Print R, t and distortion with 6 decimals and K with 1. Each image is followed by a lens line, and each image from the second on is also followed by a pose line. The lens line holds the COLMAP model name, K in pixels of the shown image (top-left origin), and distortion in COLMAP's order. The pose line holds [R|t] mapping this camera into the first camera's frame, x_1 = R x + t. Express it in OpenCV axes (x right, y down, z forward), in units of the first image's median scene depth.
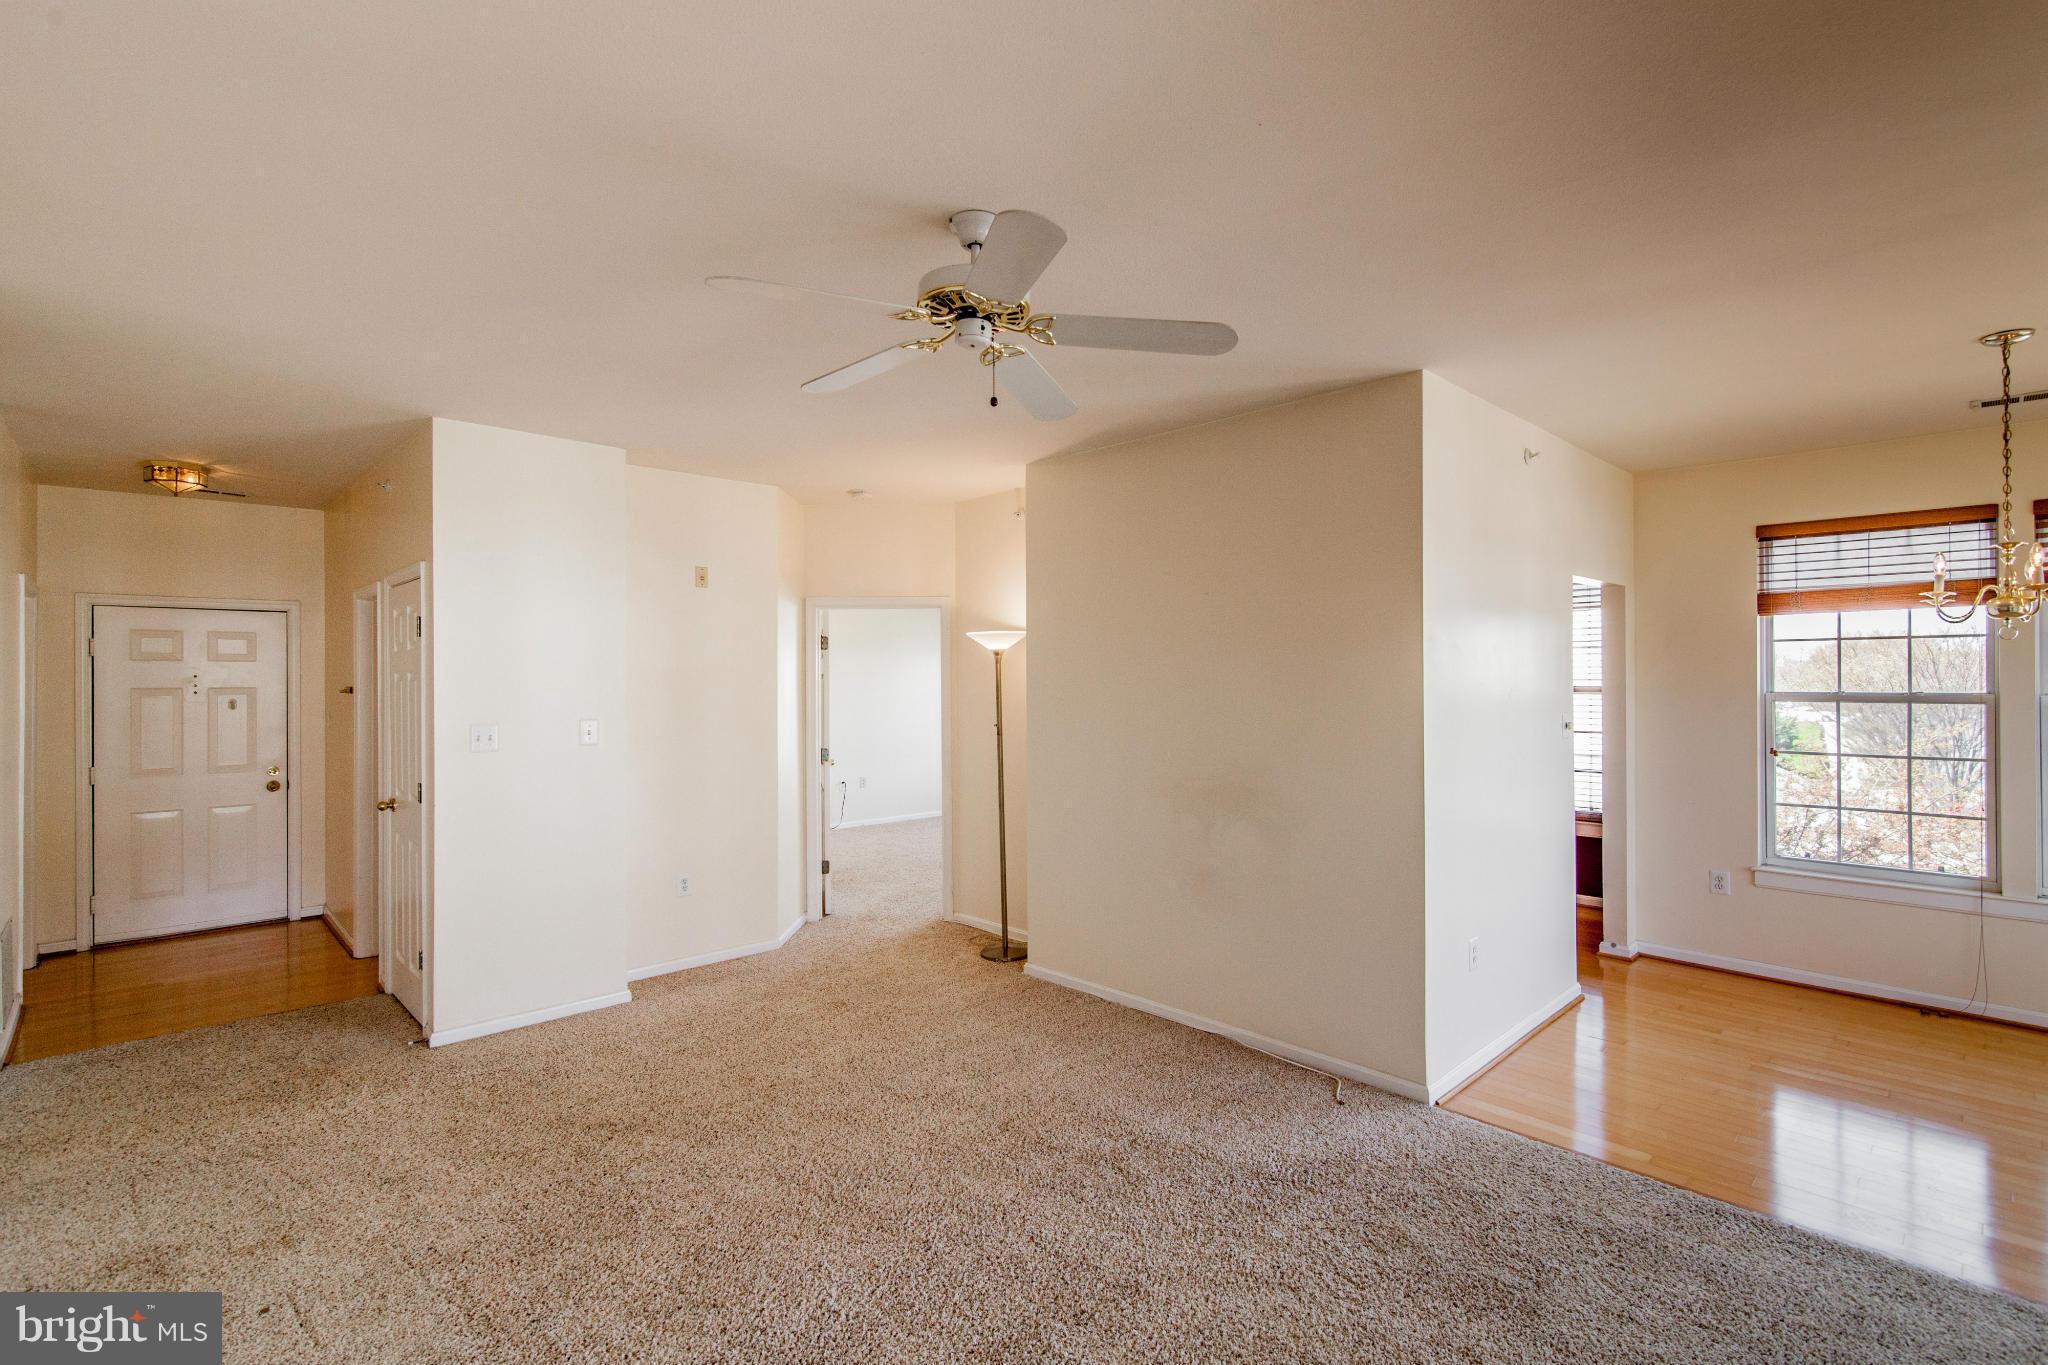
lens RADIAL K [[940.5, 0, 1014.6], [0, 940.5, 679.2], [0, 0, 1]] dist [0.000734, -0.000389]
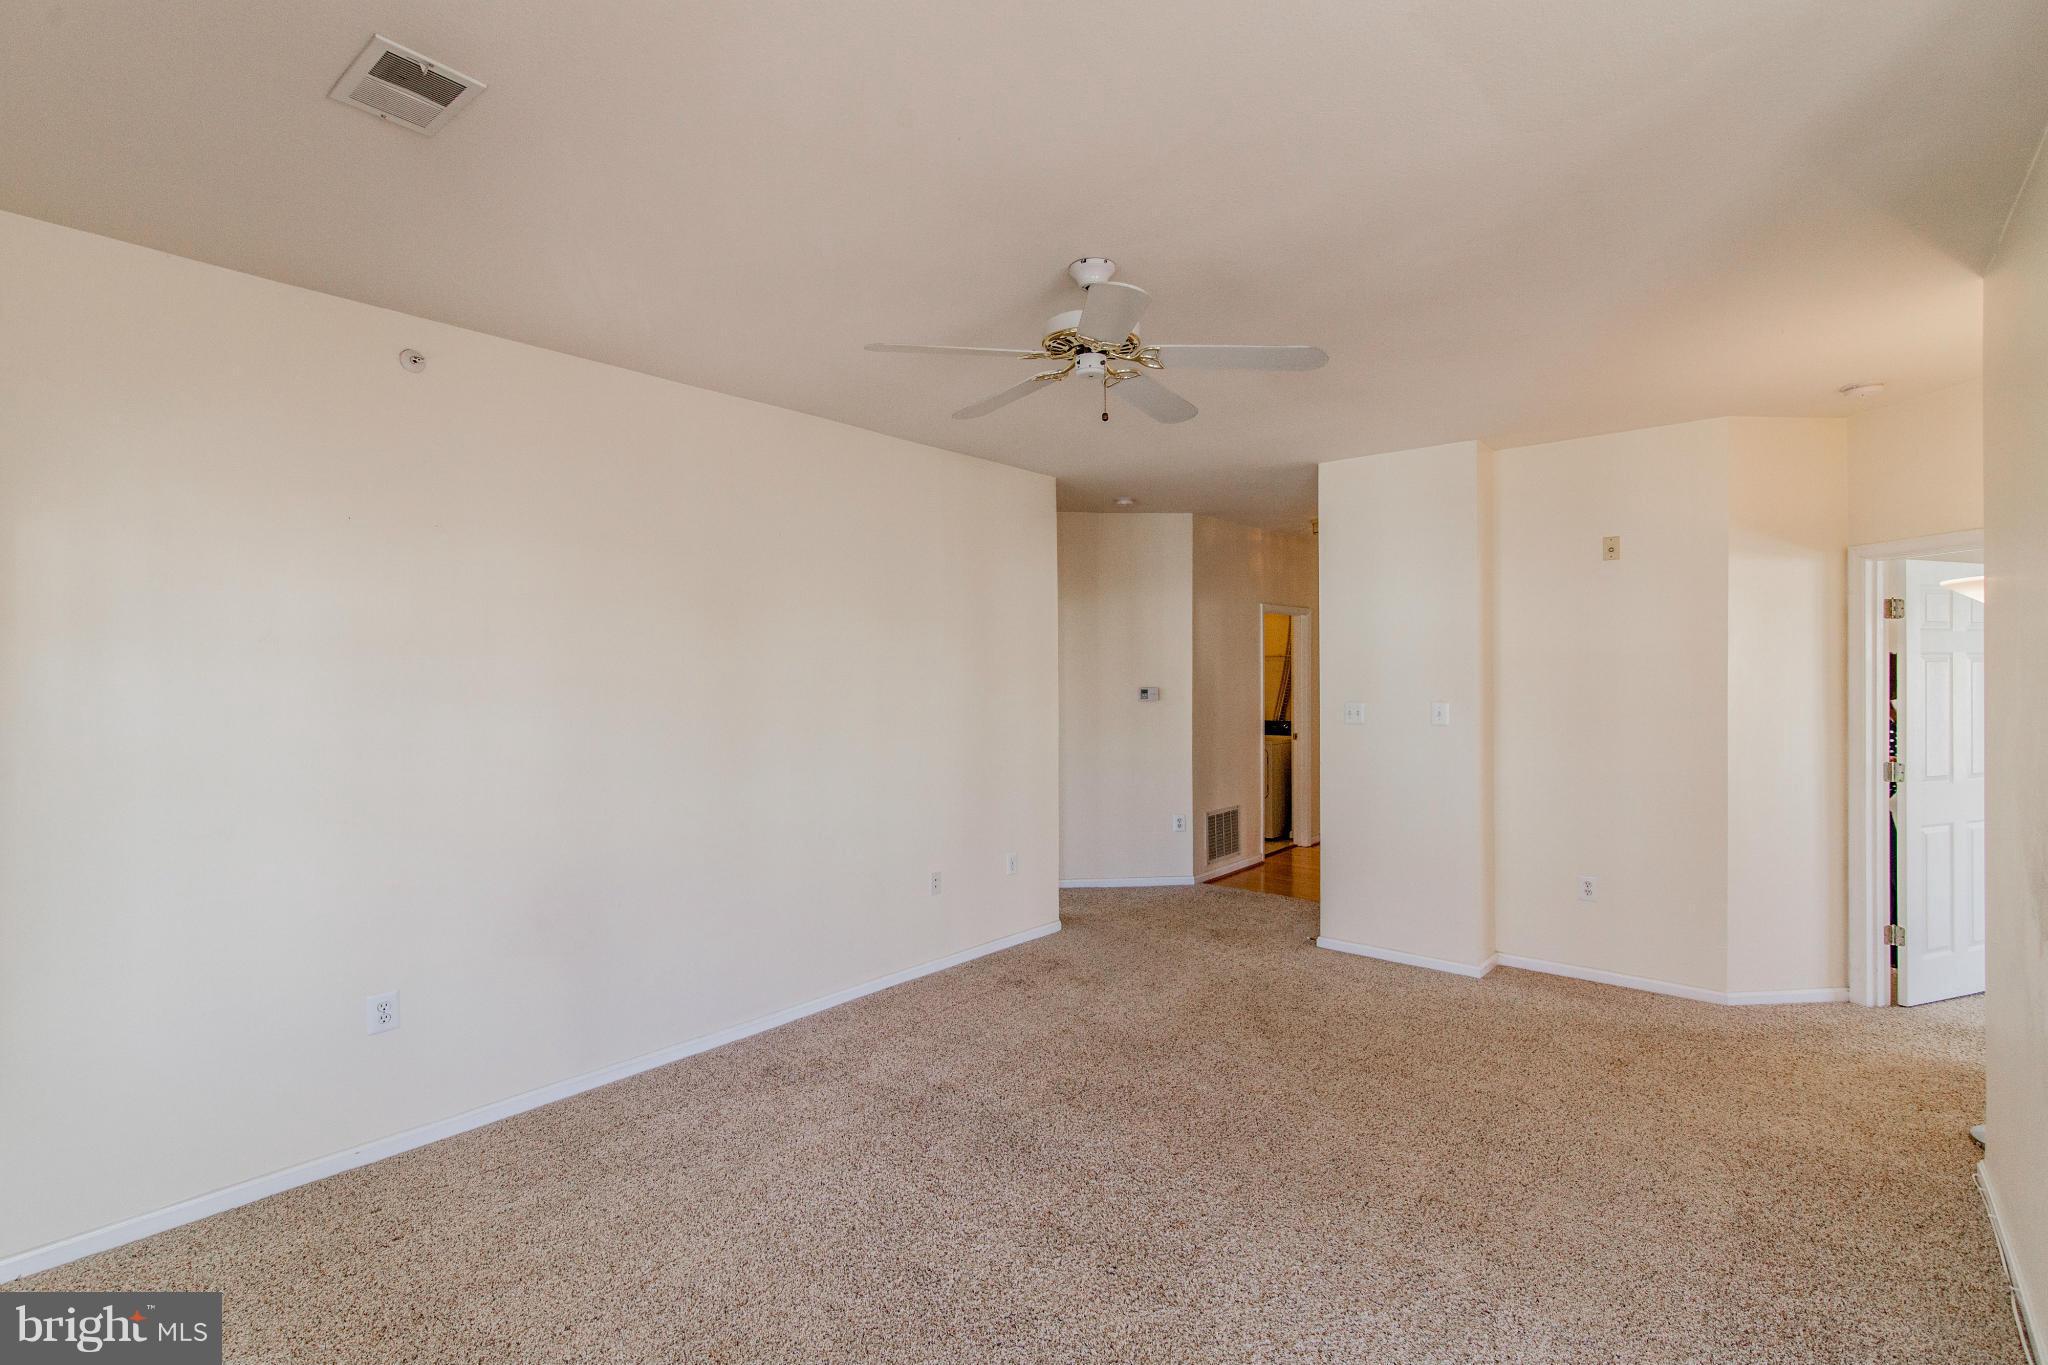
lens RADIAL K [[940.5, 0, 1027.0], [0, 940.5, 684.5], [0, 0, 1]] dist [0.000734, -0.000389]
pose [[0.107118, 0.015388, -0.994127, 0.514471], [0.006015, 0.999852, 0.016125, 0.002247], [0.994228, -0.007707, 0.107009, 0.373160]]
